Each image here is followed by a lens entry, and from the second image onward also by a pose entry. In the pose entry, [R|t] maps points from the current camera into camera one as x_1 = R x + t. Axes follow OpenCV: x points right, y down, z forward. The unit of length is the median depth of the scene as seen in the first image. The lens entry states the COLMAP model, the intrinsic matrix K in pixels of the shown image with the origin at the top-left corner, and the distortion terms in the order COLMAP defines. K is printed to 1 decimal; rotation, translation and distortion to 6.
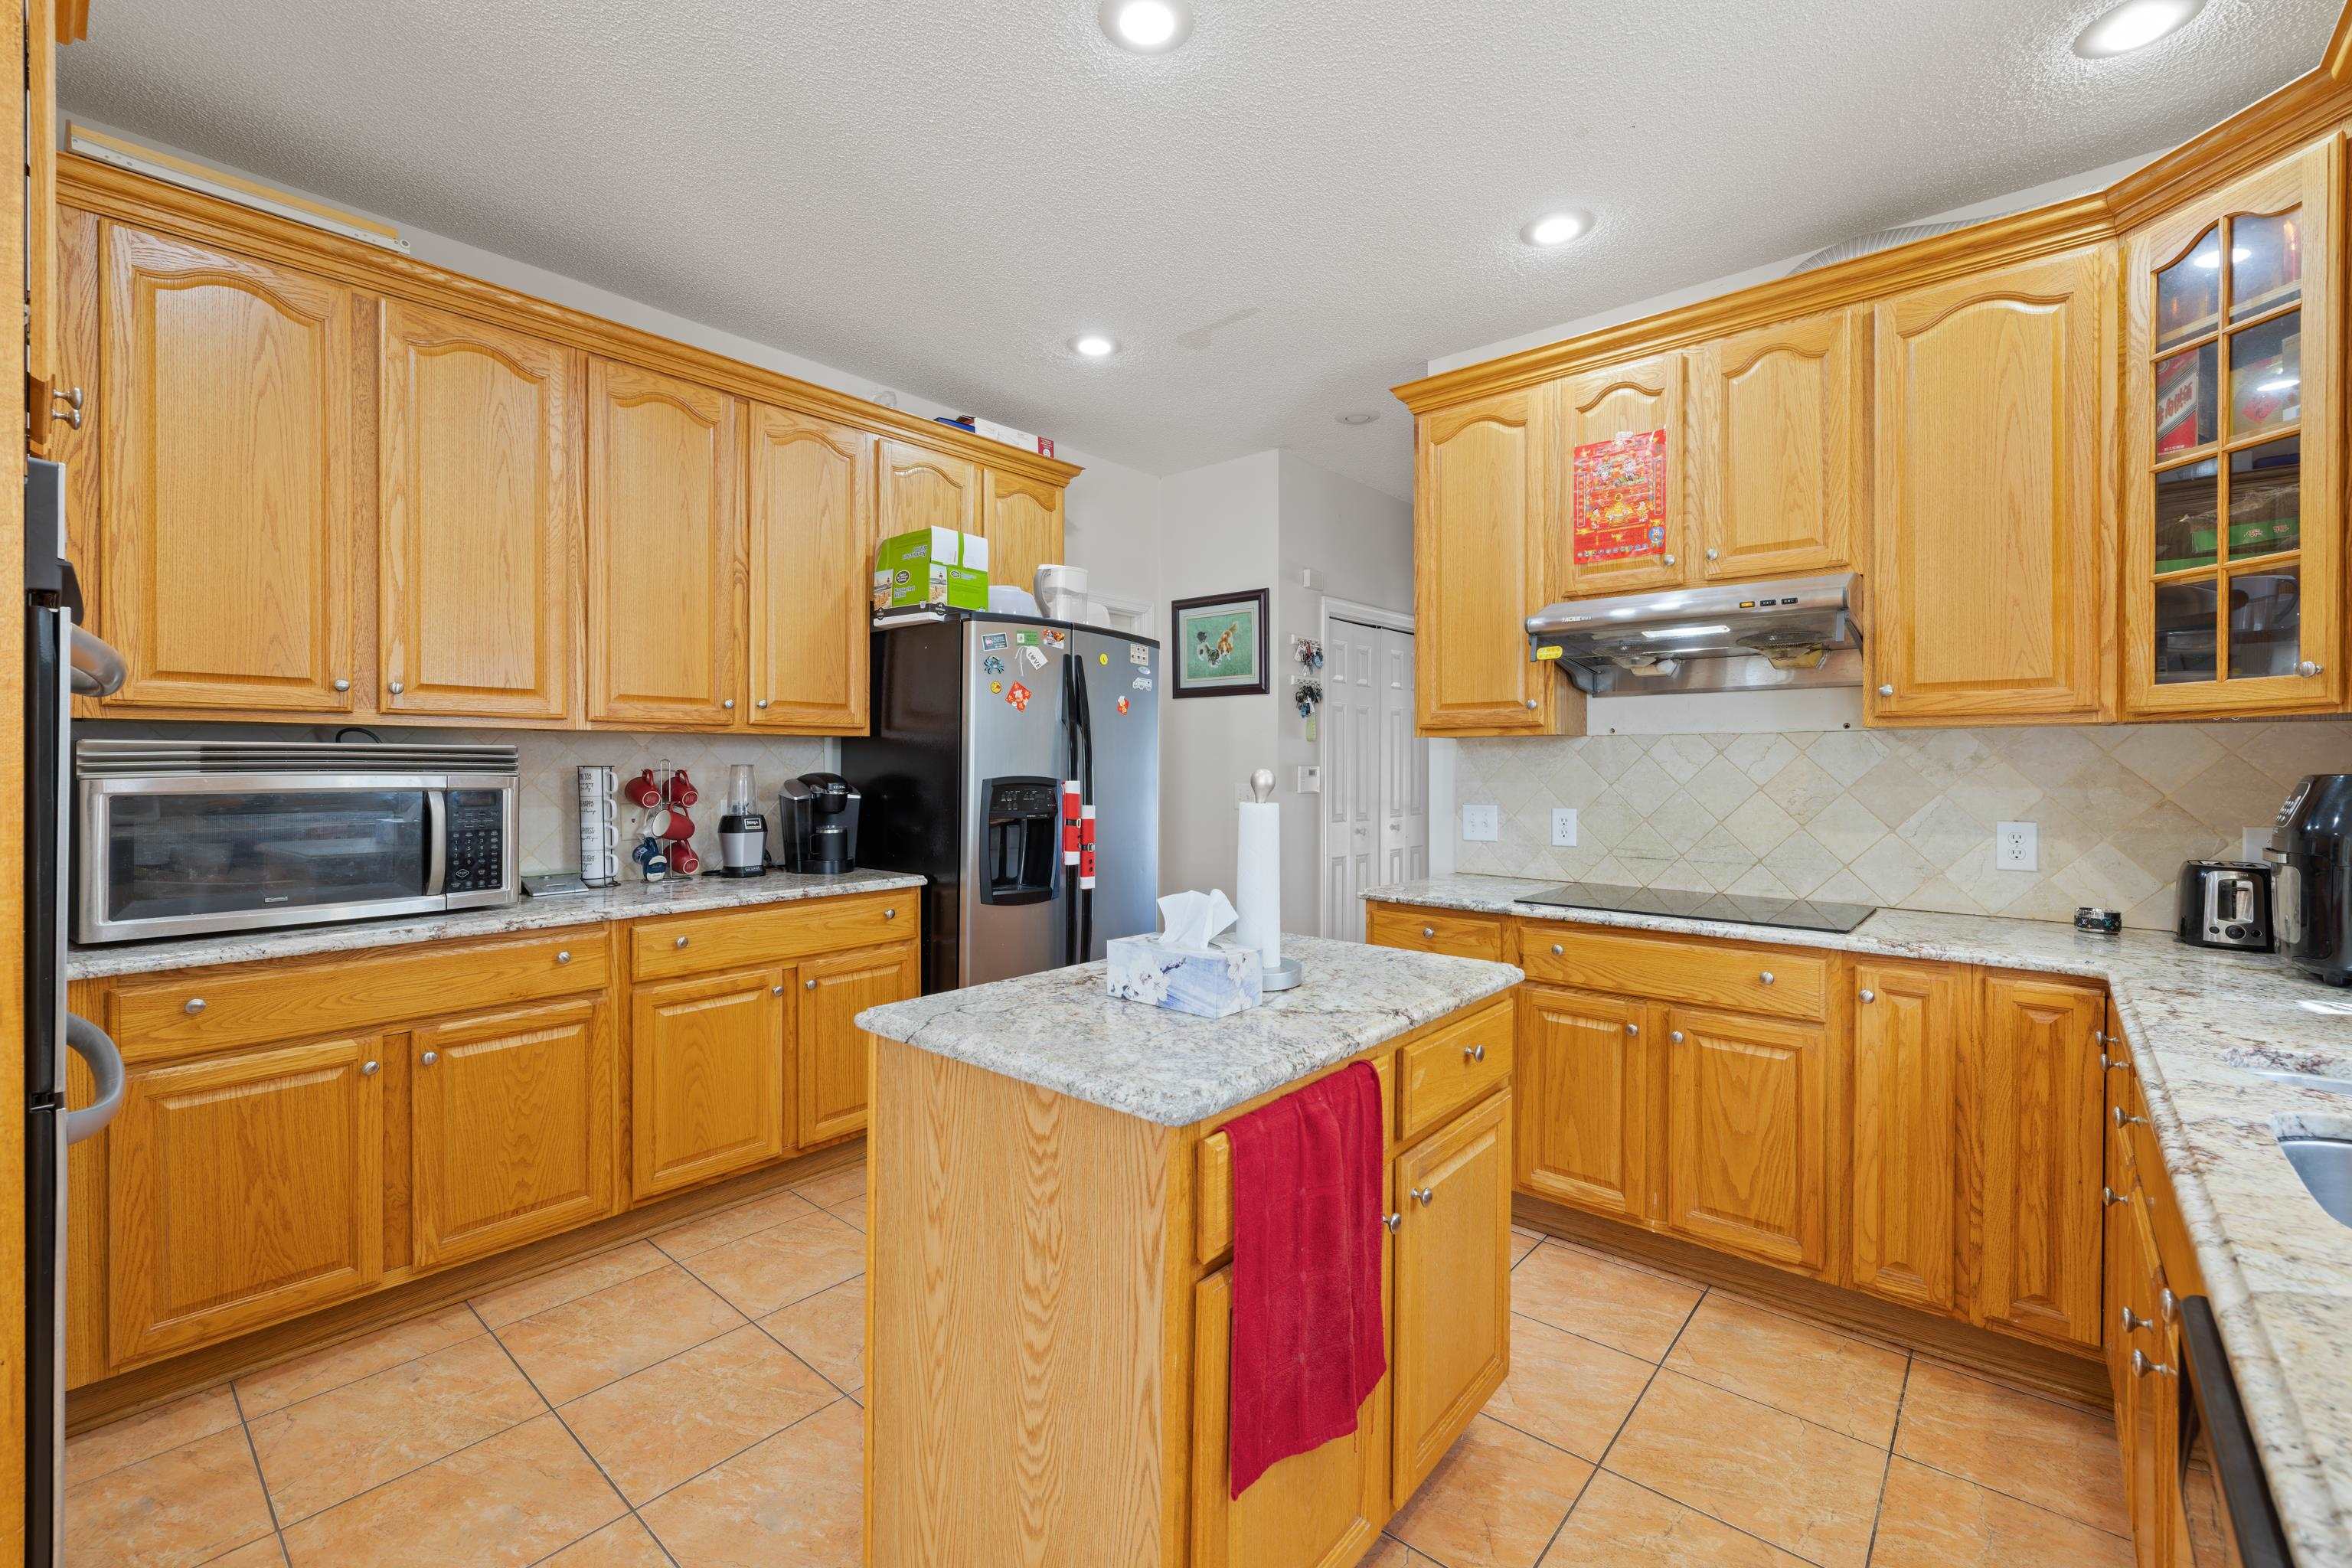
lens RADIAL K [[994.1, 0, 1175.9], [0, 994.1, 766.9], [0, 0, 1]] dist [0.001680, 0.000382]
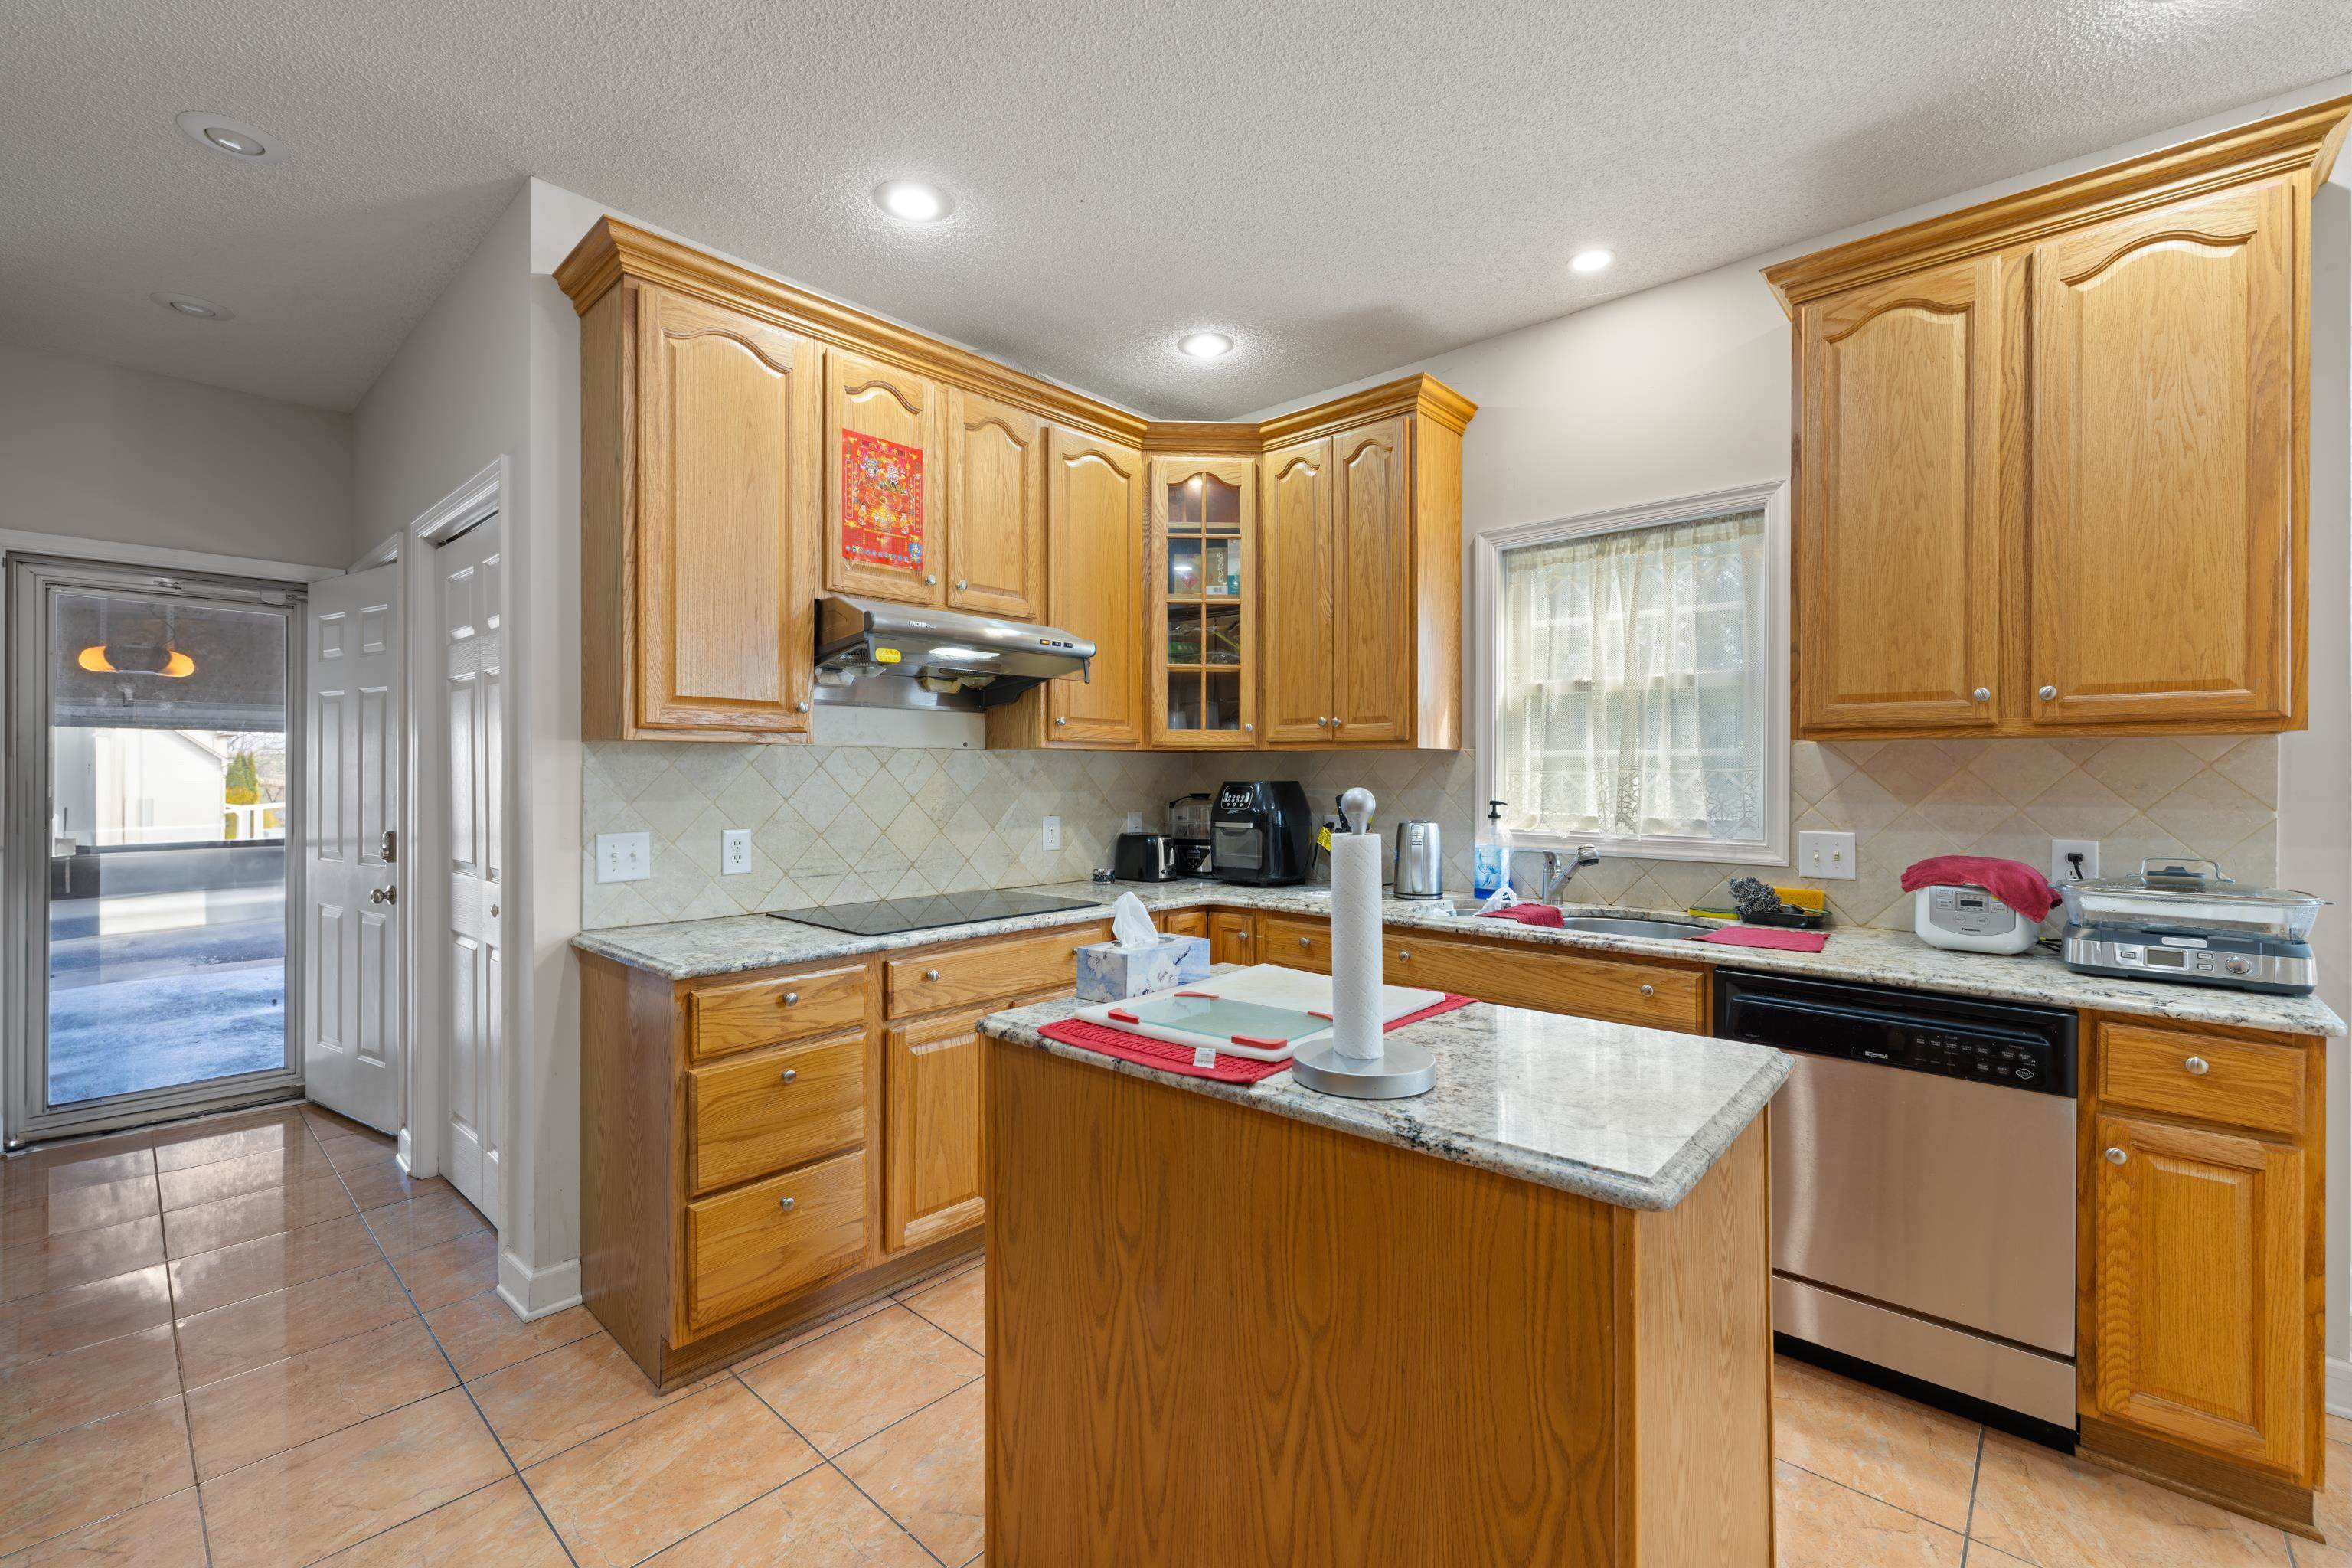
lens RADIAL K [[988.7, 0, 1178.1], [0, 988.7, 774.7], [0, 0, 1]] dist [0.001671, 0.000056]
pose [[0.025911, -0.002811, 0.999660, -0.596265], [0.002117, 0.999994, 0.002757, -0.008641], [-0.999662, 0.002045, 0.025917, 0.813213]]
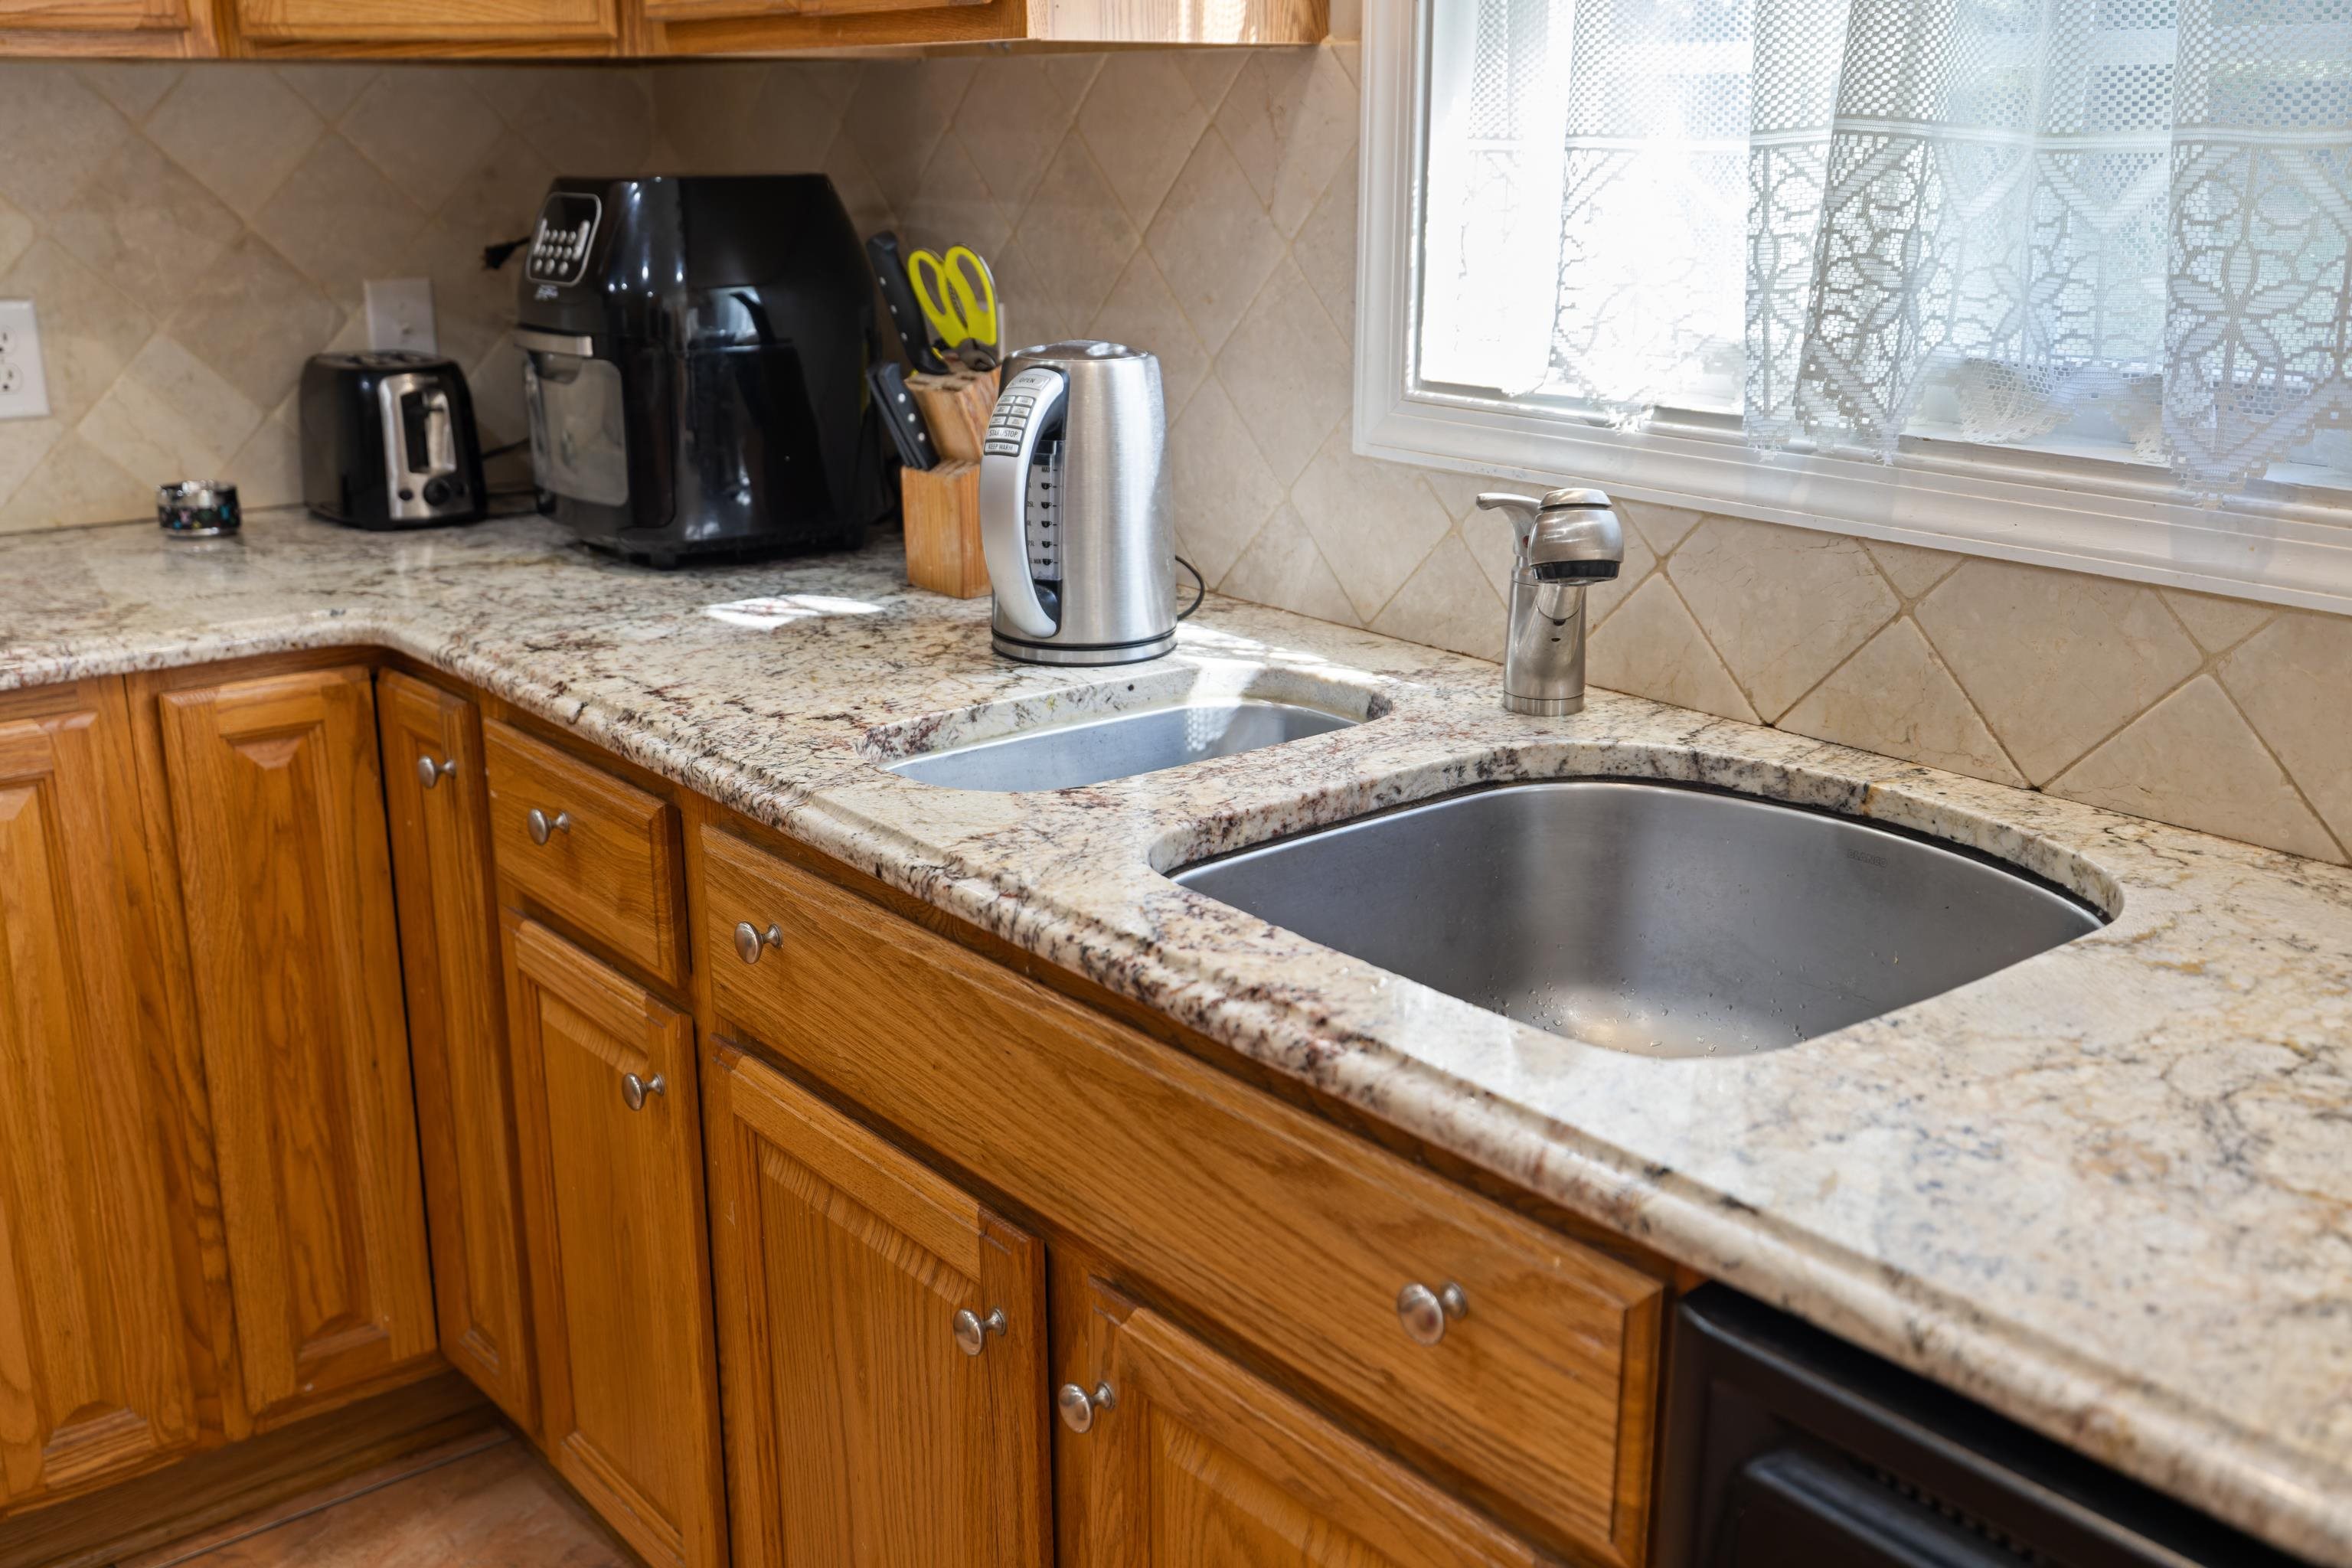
lens RADIAL K [[2271.5, 0, 1162.0], [0, 2271.5, 782.0], [0, 0, 1]] dist [0.003511, 0.009873]
pose [[0.185001, -0.277452, 0.942759, -0.014698], [0.006884, 0.959661, 0.281076, -0.016244], [-0.982714, -0.045509, 0.179448, 0.356799]]
